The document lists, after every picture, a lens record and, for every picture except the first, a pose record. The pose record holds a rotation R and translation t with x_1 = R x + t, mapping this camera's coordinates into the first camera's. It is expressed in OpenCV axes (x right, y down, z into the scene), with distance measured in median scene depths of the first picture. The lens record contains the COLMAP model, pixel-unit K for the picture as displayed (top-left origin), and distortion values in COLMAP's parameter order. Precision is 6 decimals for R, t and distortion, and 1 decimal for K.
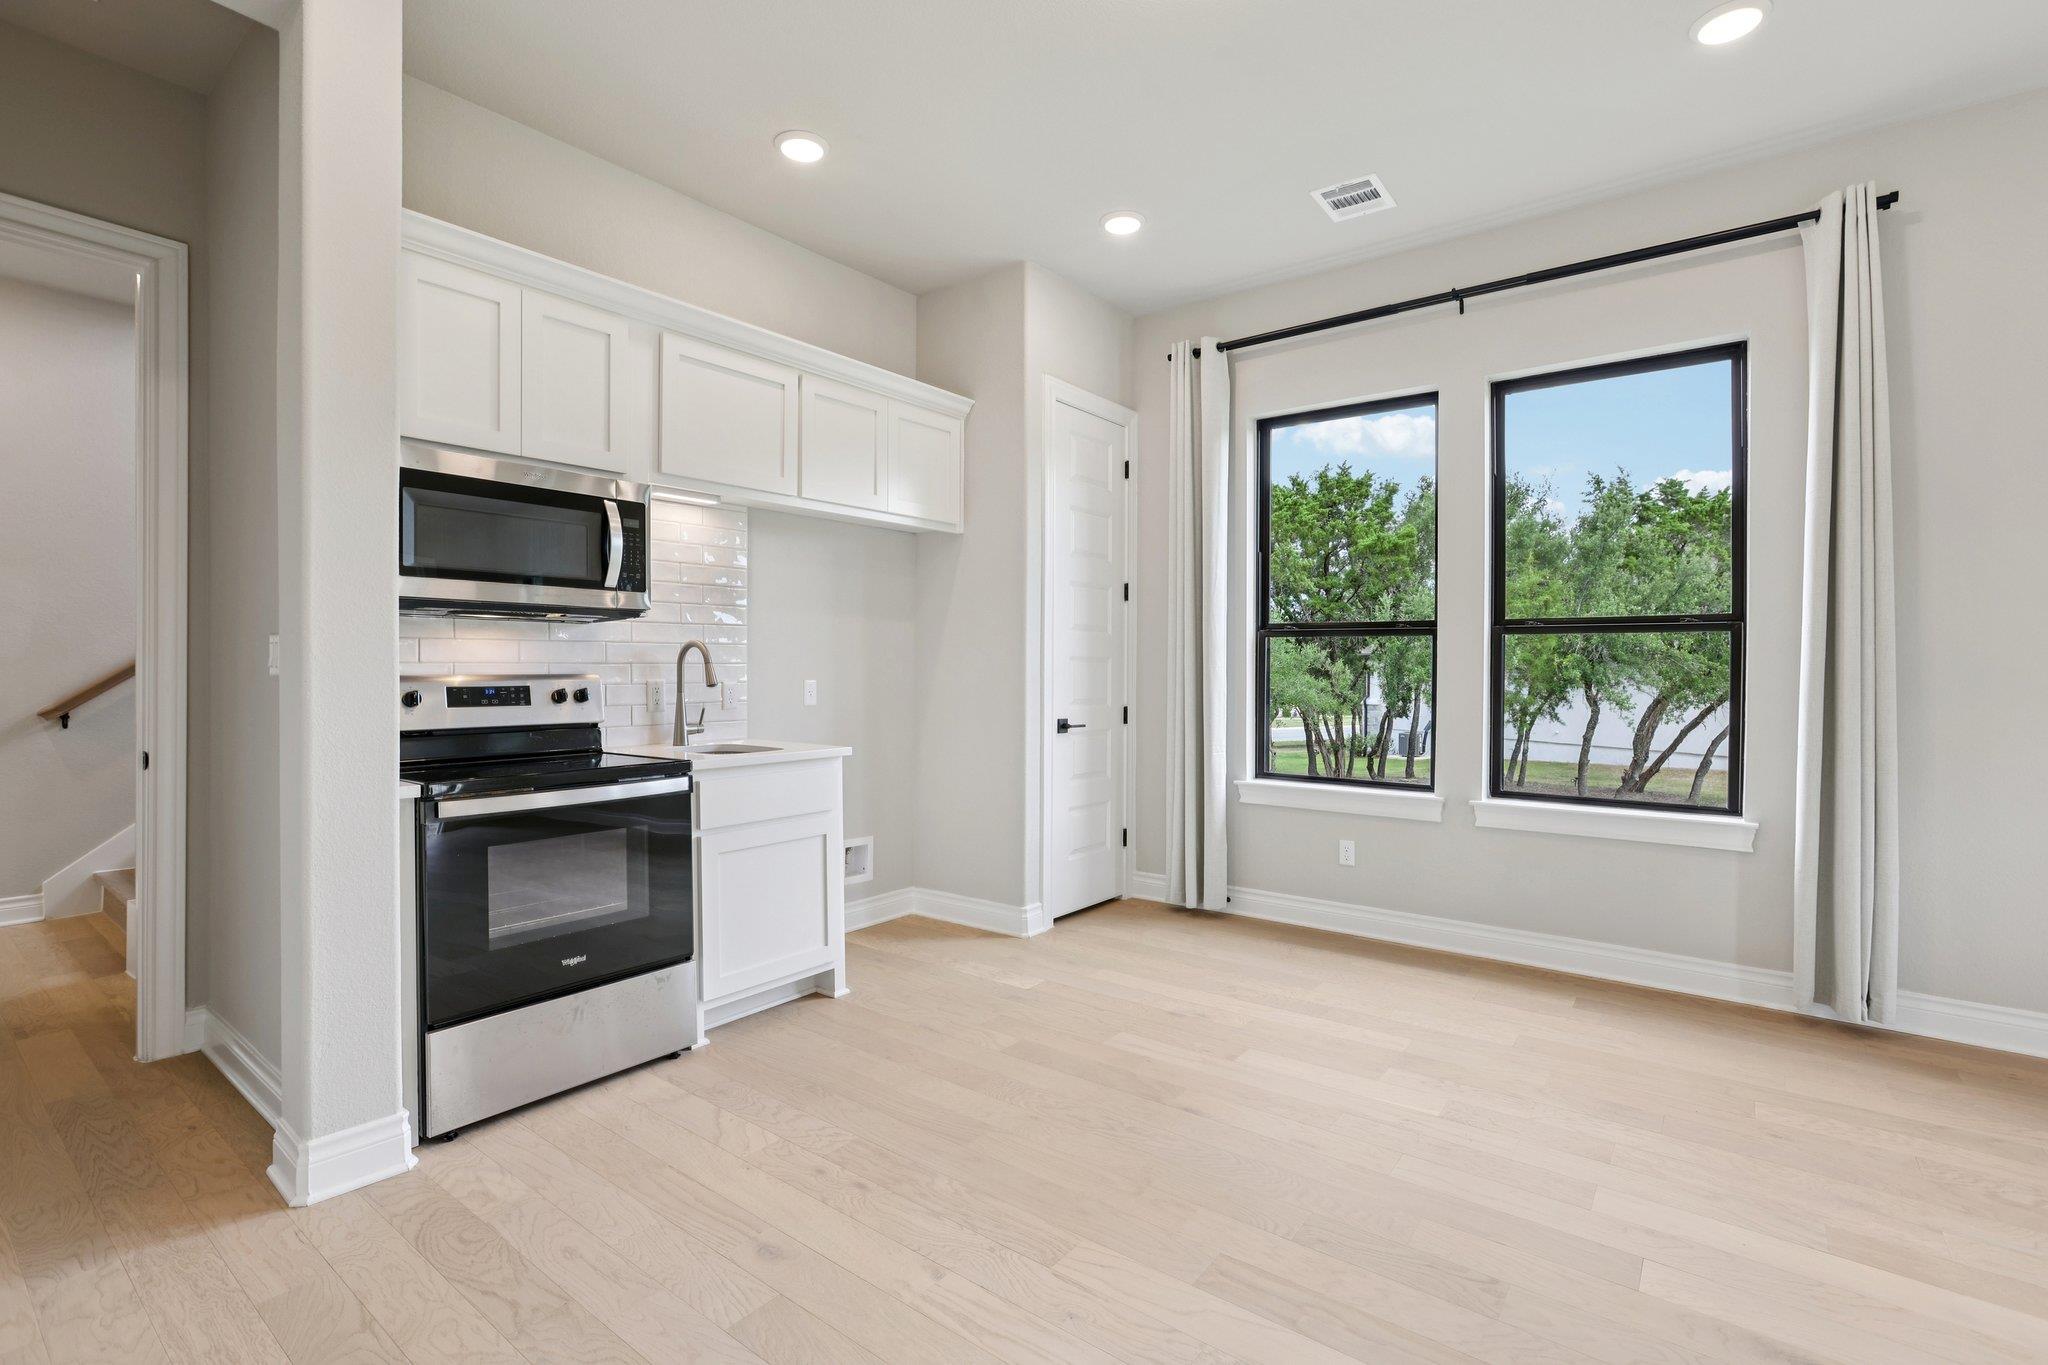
lens RADIAL K [[919.8, 0, 1024.8], [0, 919.8, 672.3], [0, 0, 1]] dist [-0.017645, 0.000768]
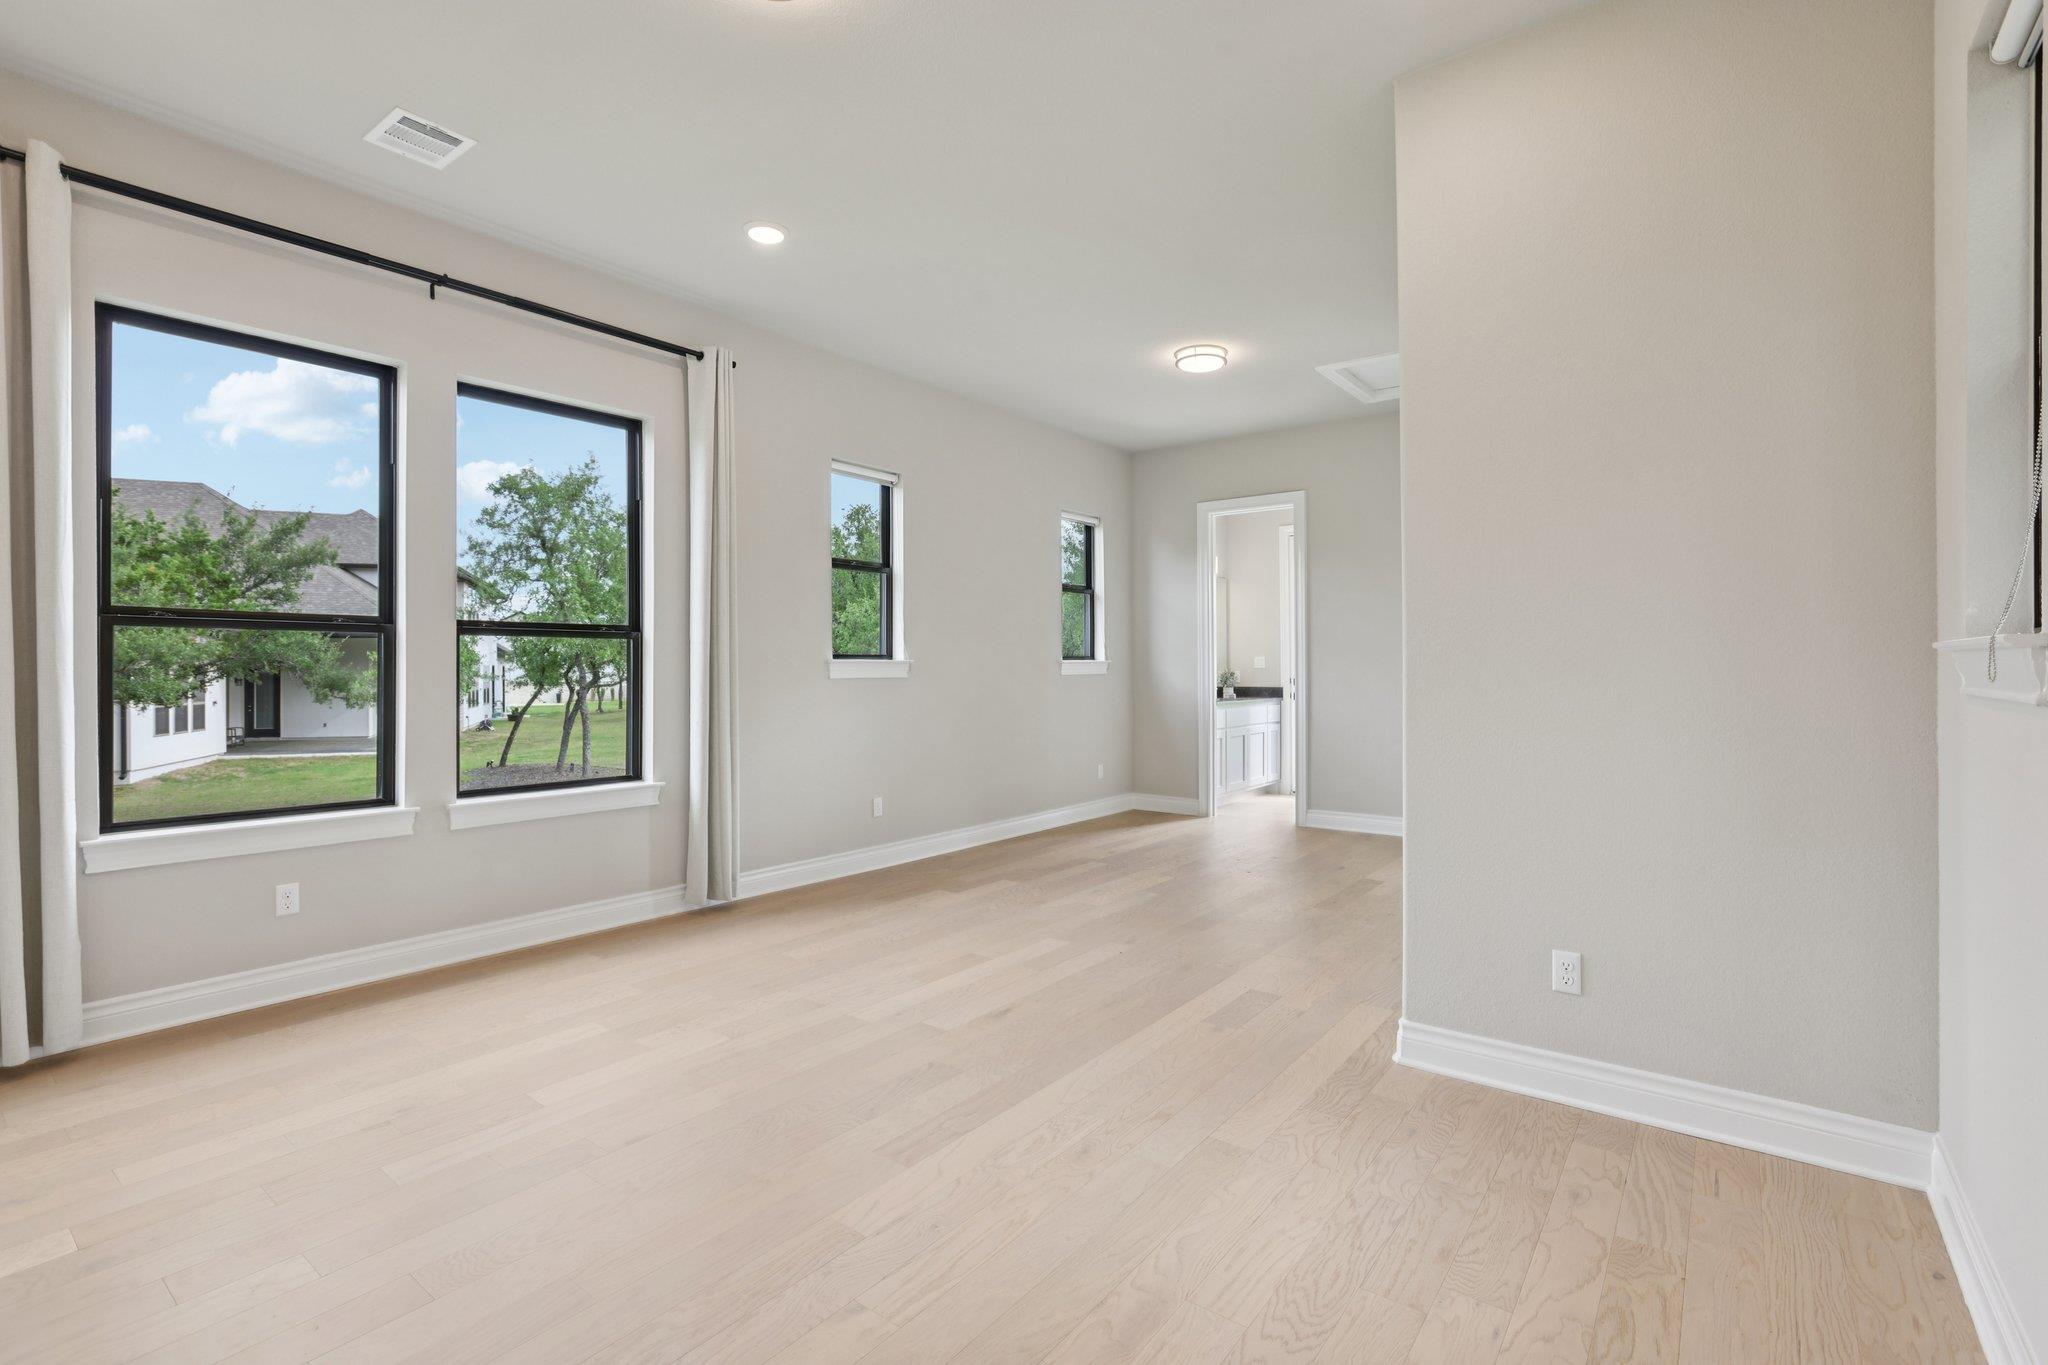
lens RADIAL K [[919.8, 0, 1032.8], [0, 919.8, 671.6], [0, 0, 1]] dist [-0.017645, 0.000768]
pose [[0.005706, -0.007063, 0.999959, -0.562345], [0.005913, 0.999958, 0.007029, -0.005777], [-0.999966, 0.005872, 0.005747, 0.436473]]
